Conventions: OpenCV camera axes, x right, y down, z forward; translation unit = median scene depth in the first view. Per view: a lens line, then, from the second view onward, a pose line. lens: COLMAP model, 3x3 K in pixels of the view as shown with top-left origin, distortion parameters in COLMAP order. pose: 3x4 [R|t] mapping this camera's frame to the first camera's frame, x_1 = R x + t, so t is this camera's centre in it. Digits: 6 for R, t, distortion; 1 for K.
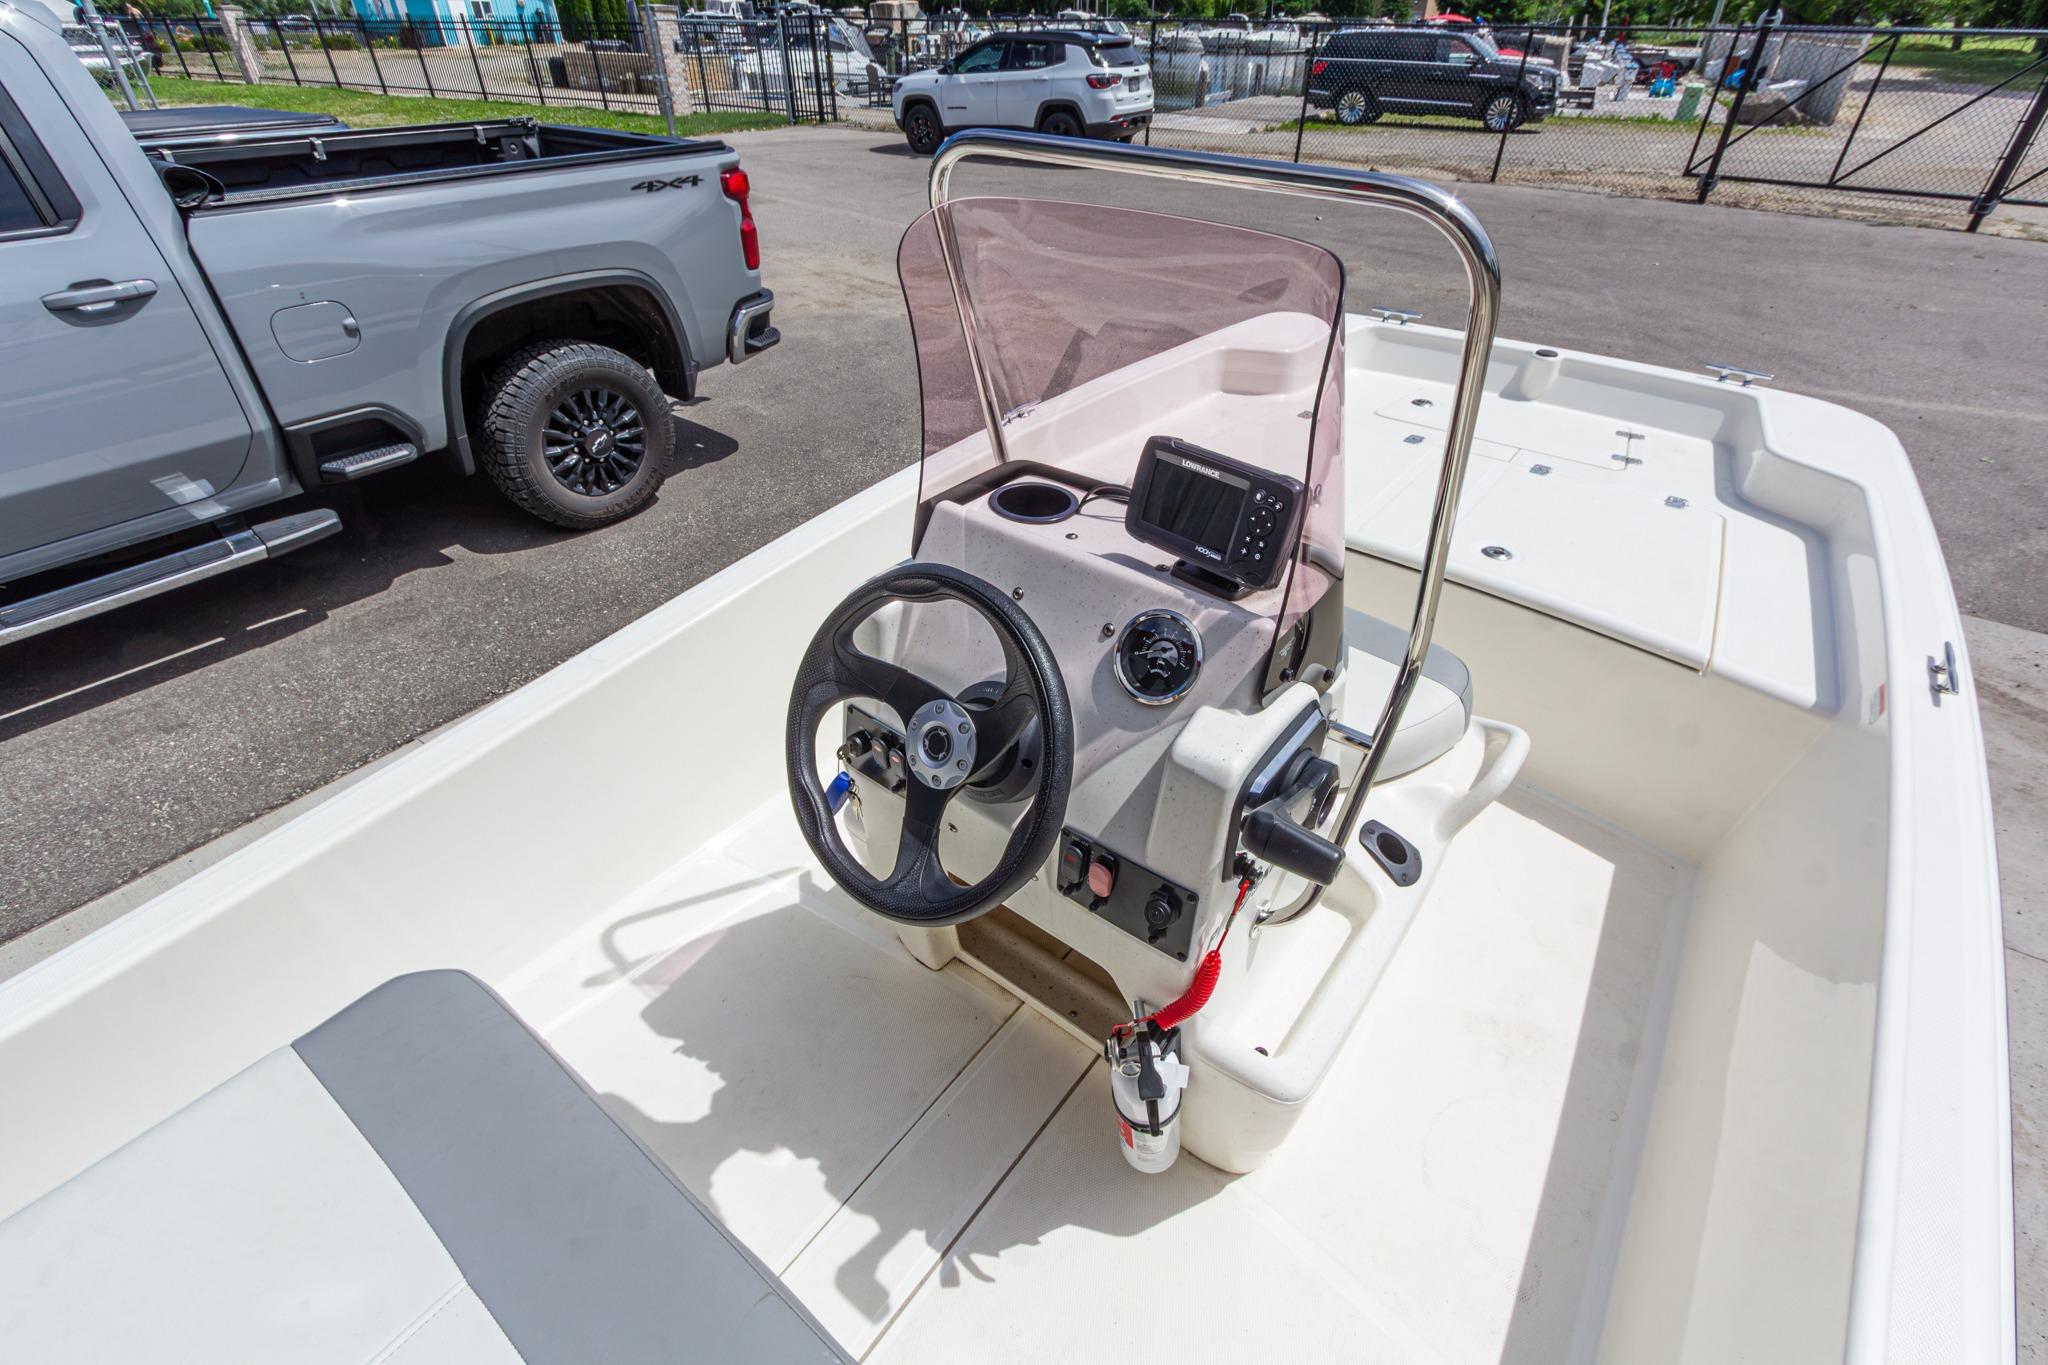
lens RADIAL K [[926.2, 0, 1030.4], [0, 926.2, 686.6], [0, 0, 1]] dist [0.002659, -0.001399]
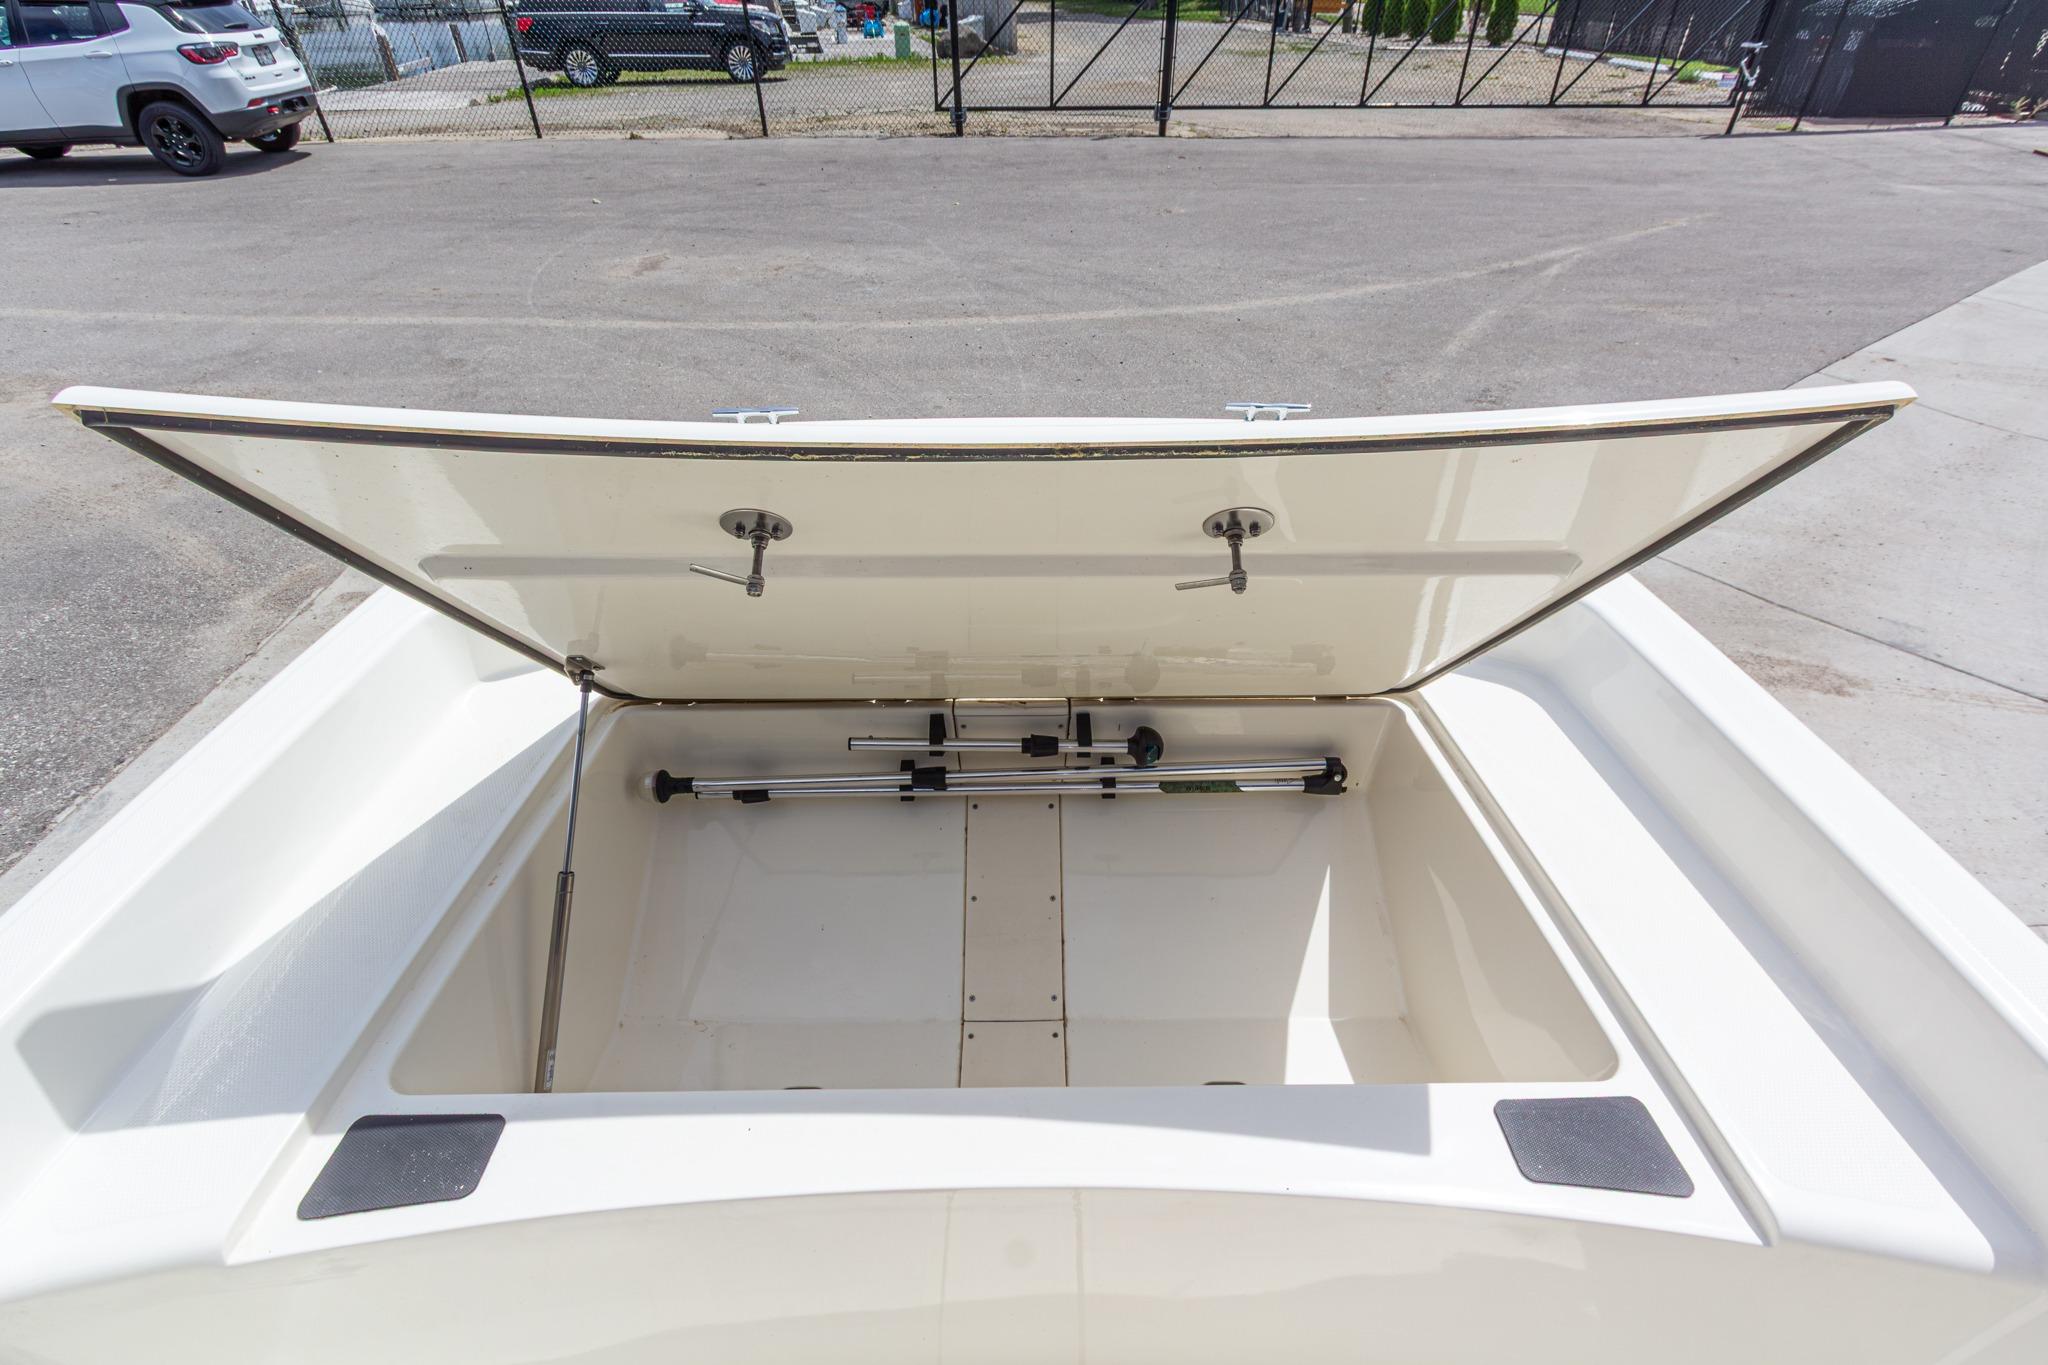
lens RADIAL K [[926.2, 0, 1035.5], [0, 926.2, 685.7], [0, 0, 1]] dist [0.002659, -0.001399]
pose [[0.784173, -0.390940, 0.481911, 0.044643], [0.375394, 0.917238, 0.133242, -0.059052], [-0.494117, 0.076421, 0.866030, 0.099694]]
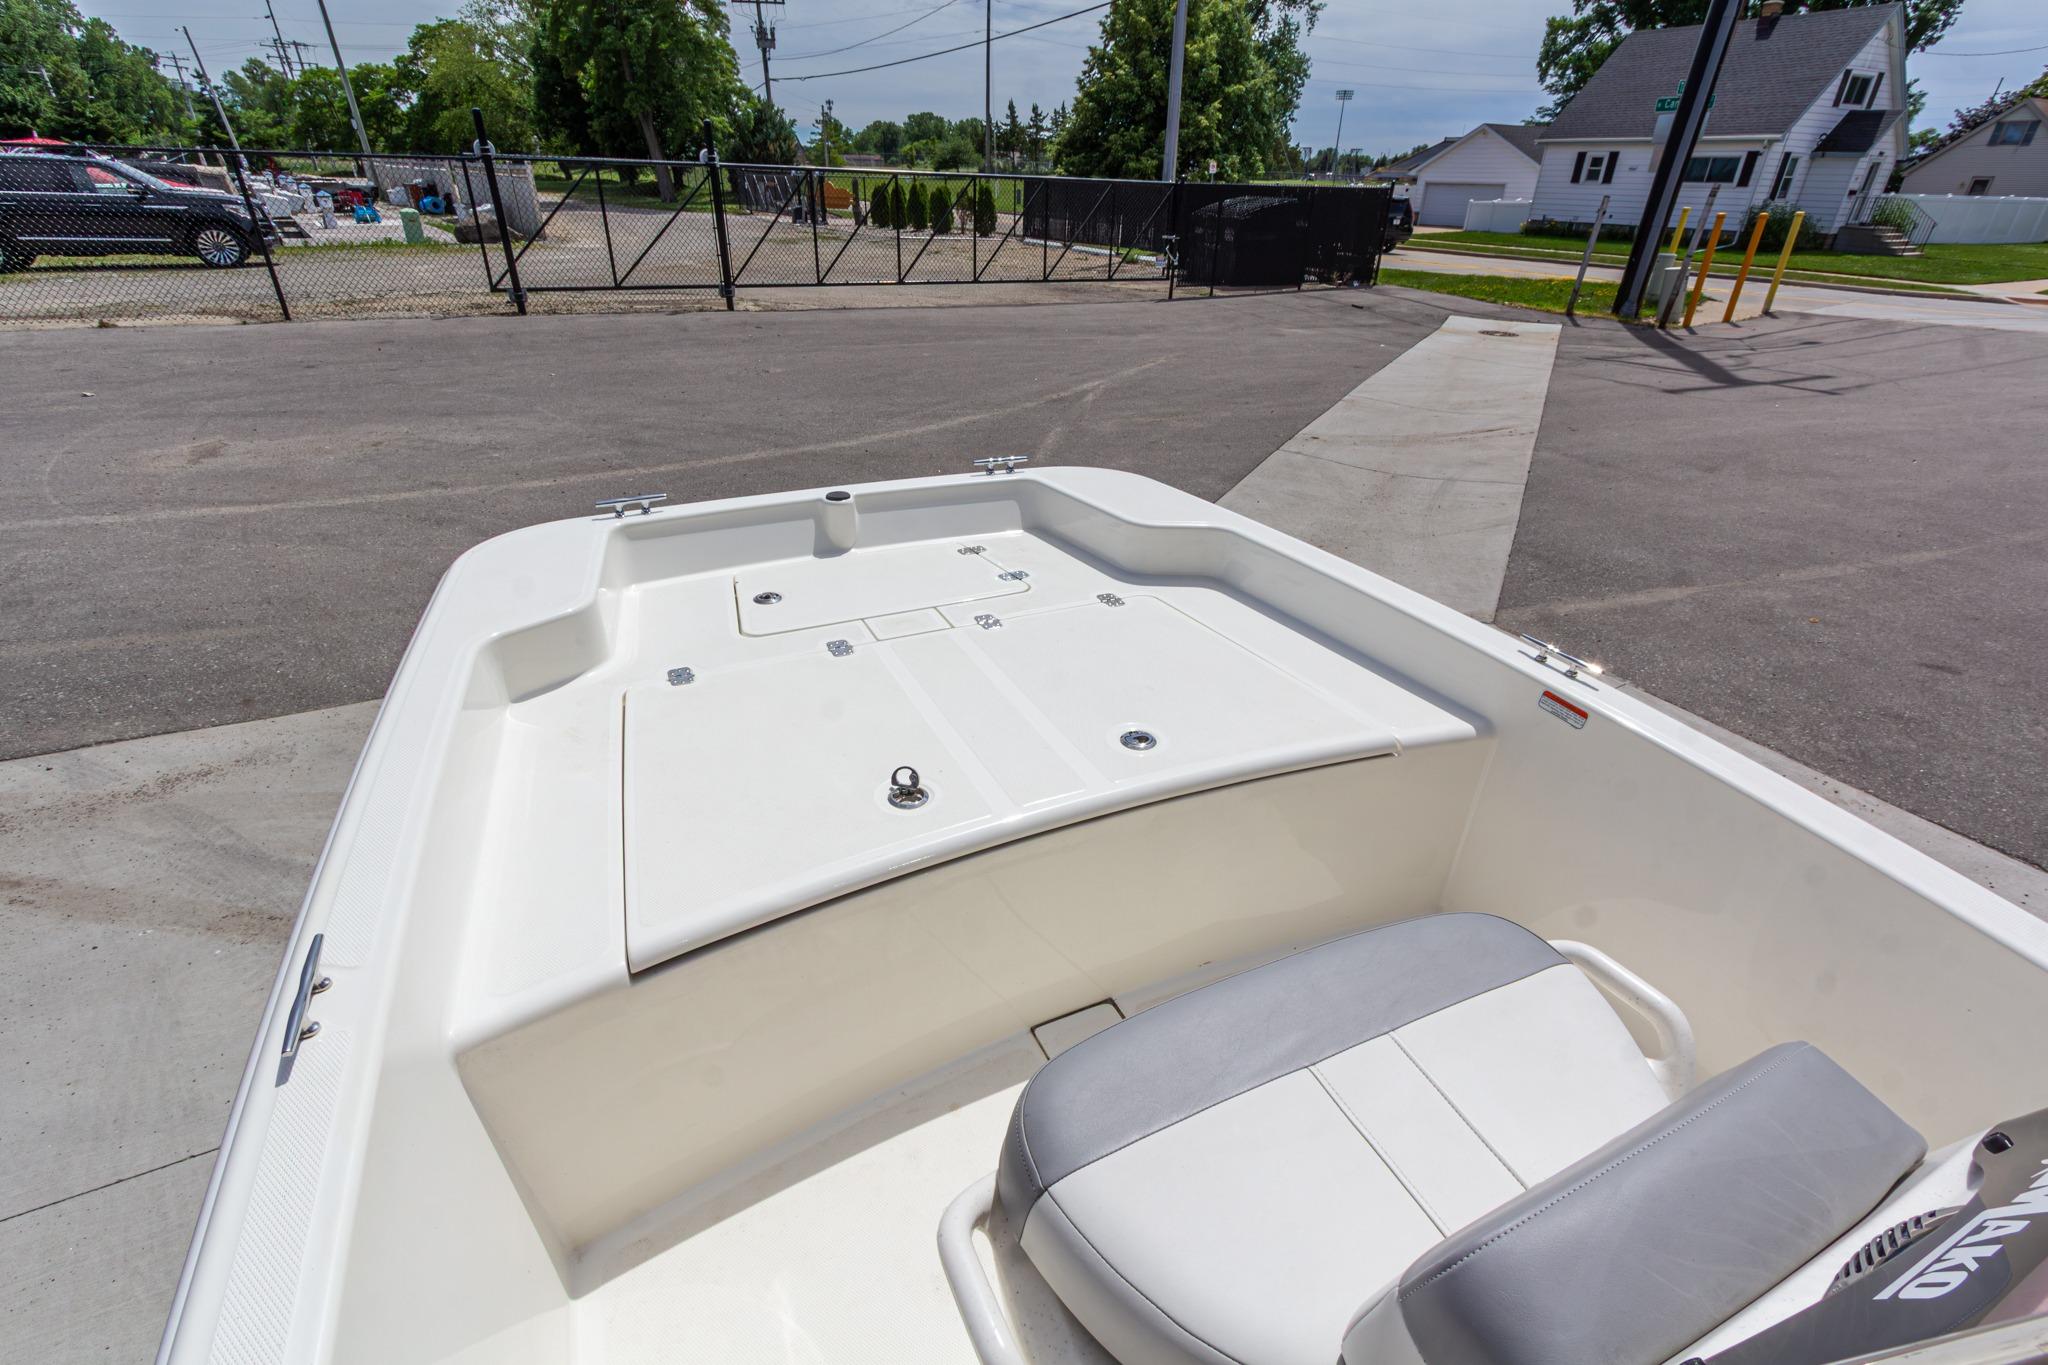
lens RADIAL K [[926.2, 0, 1034.8], [0, 926.2, 685.3], [0, 0, 1]] dist [0.002659, -0.001399]
pose [[0.441826, -0.431134, 0.786710, -0.021054], [0.509959, 0.842181, 0.175135, -0.056758], [-0.738059, 0.323811, 0.591959, 0.089559]]
